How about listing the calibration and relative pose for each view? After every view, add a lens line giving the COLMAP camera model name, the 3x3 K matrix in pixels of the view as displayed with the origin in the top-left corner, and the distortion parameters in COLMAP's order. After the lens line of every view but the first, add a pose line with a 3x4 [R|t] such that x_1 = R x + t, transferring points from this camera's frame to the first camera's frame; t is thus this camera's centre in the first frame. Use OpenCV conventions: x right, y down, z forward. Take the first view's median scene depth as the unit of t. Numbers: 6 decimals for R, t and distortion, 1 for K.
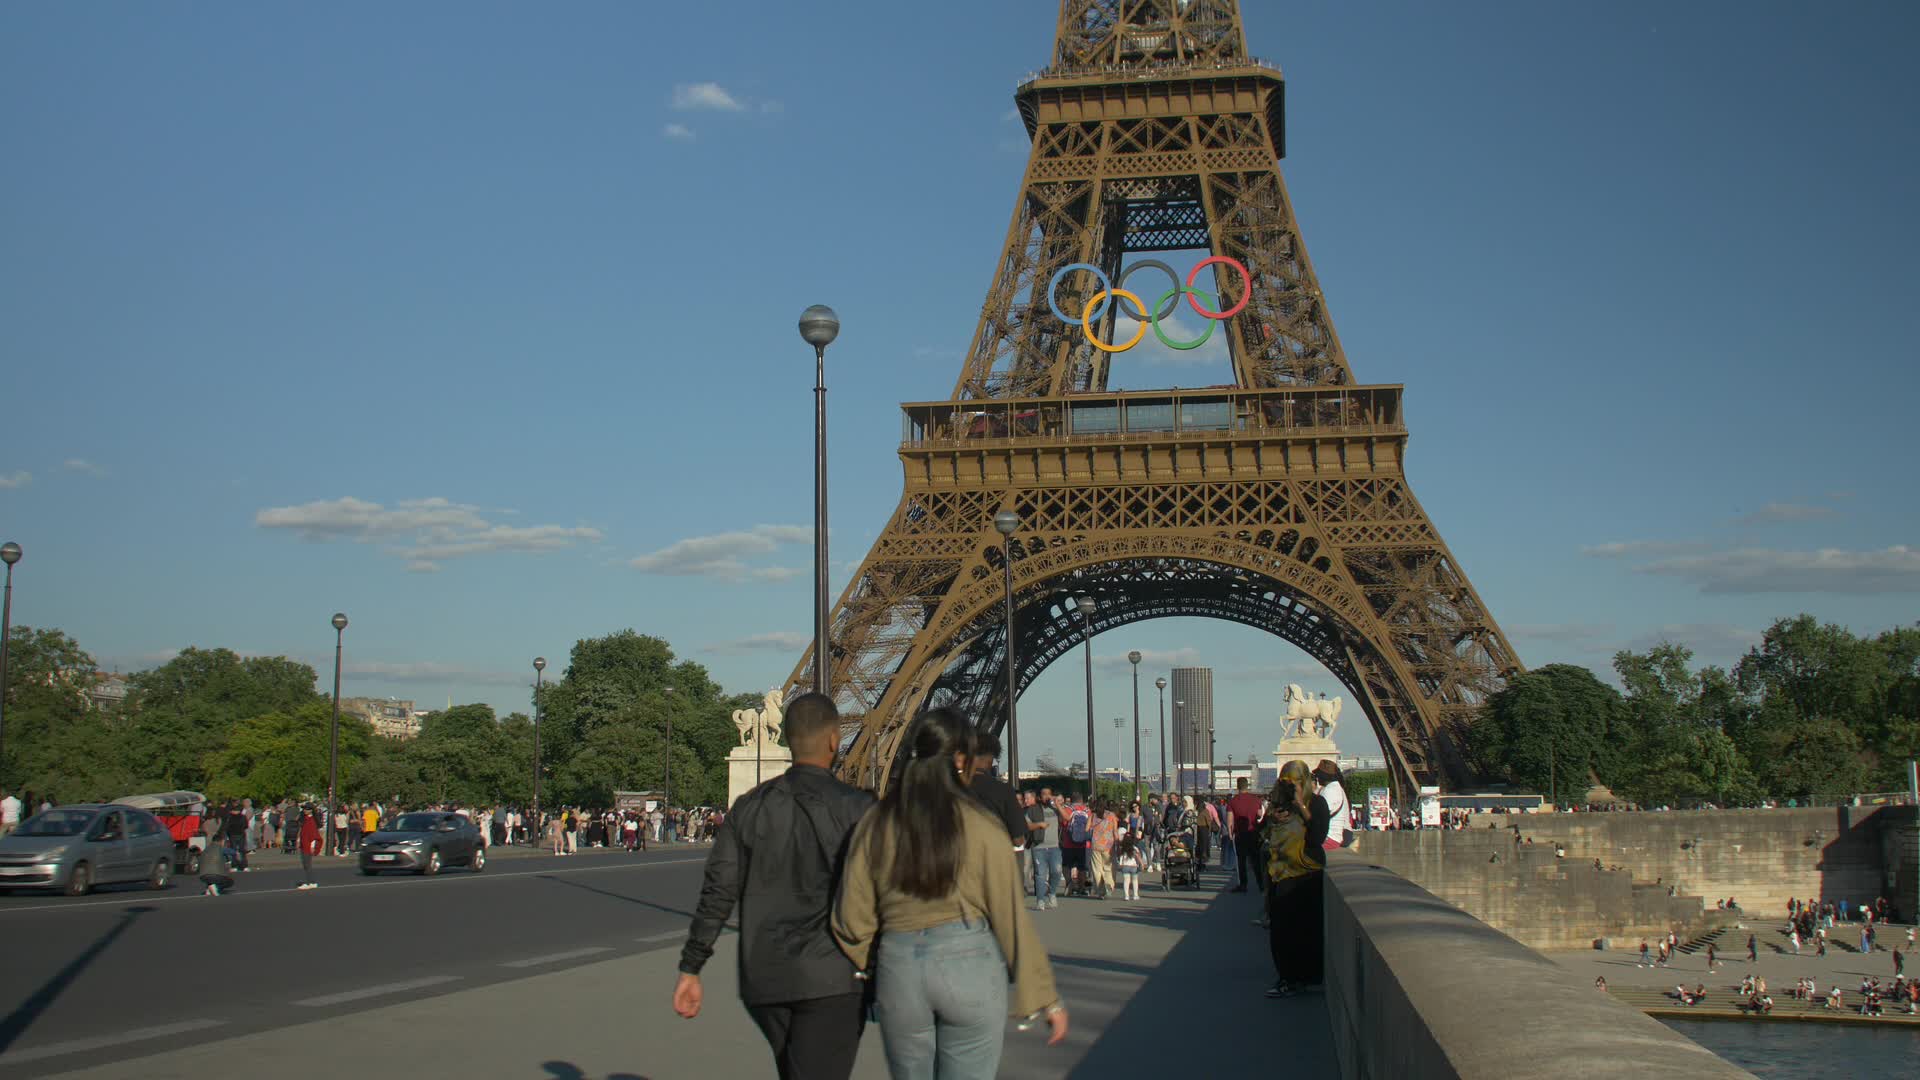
lens RADIAL K [[1910.5, 0, 960.0], [0, 1910.5, 540.0], [0, 0, 1]] dist [-0.173684, 0.111863]
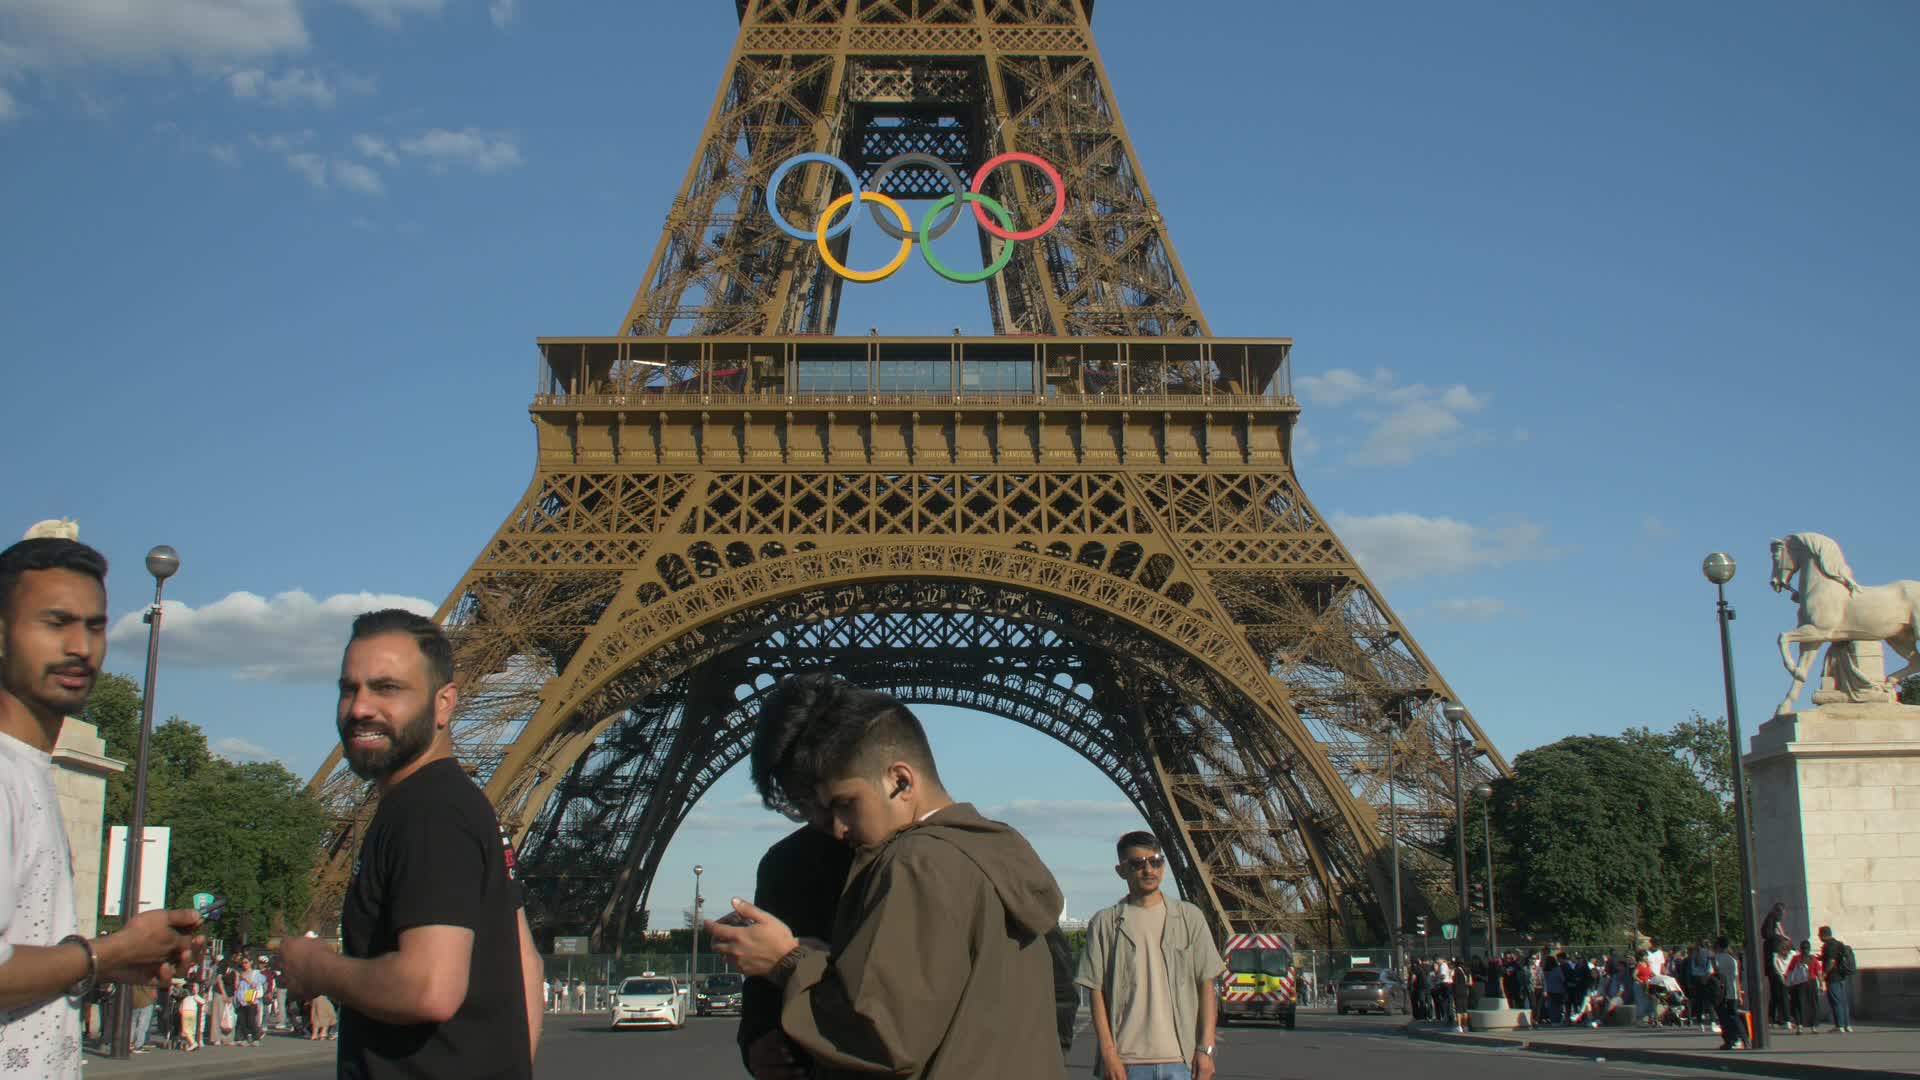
lens RADIAL K [[1910.5, 0, 960.0], [0, 1910.5, 540.0], [0, 0, 1]] dist [-0.173684, 0.111863]
pose [[0.981586, 0.041361, 0.186490, -0.006944], [-0.025410, 0.995873, -0.087127, 0.051062], [-0.189324, 0.080784, 0.978586, 0.351468]]
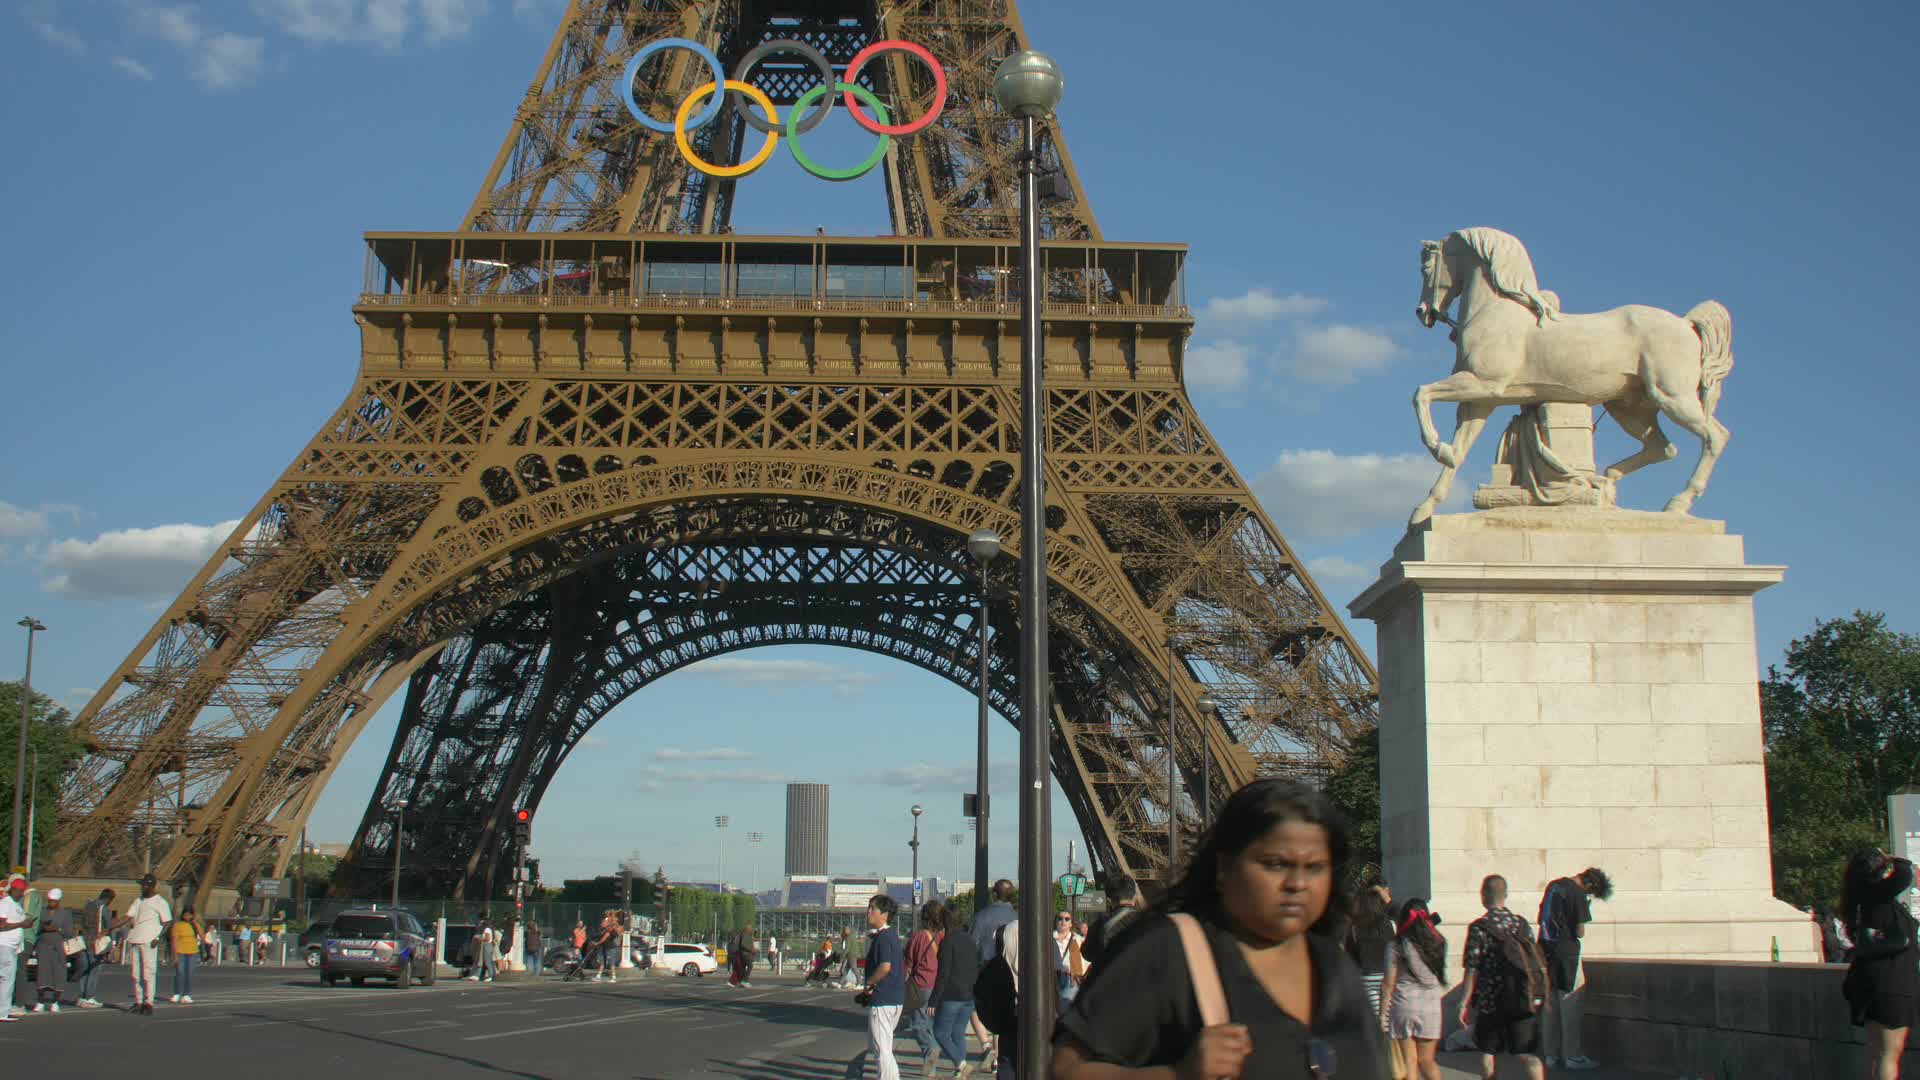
lens RADIAL K [[1910.5, 0, 960.0], [0, 1910.5, 540.0], [0, 0, 1]] dist [-0.173684, 0.111863]
pose [[0.979625, 0.052699, 0.193797, 0.044399], [-0.040530, 0.996981, -0.066236, 0.057579], [-0.196702, 0.057032, 0.978803, 0.399187]]
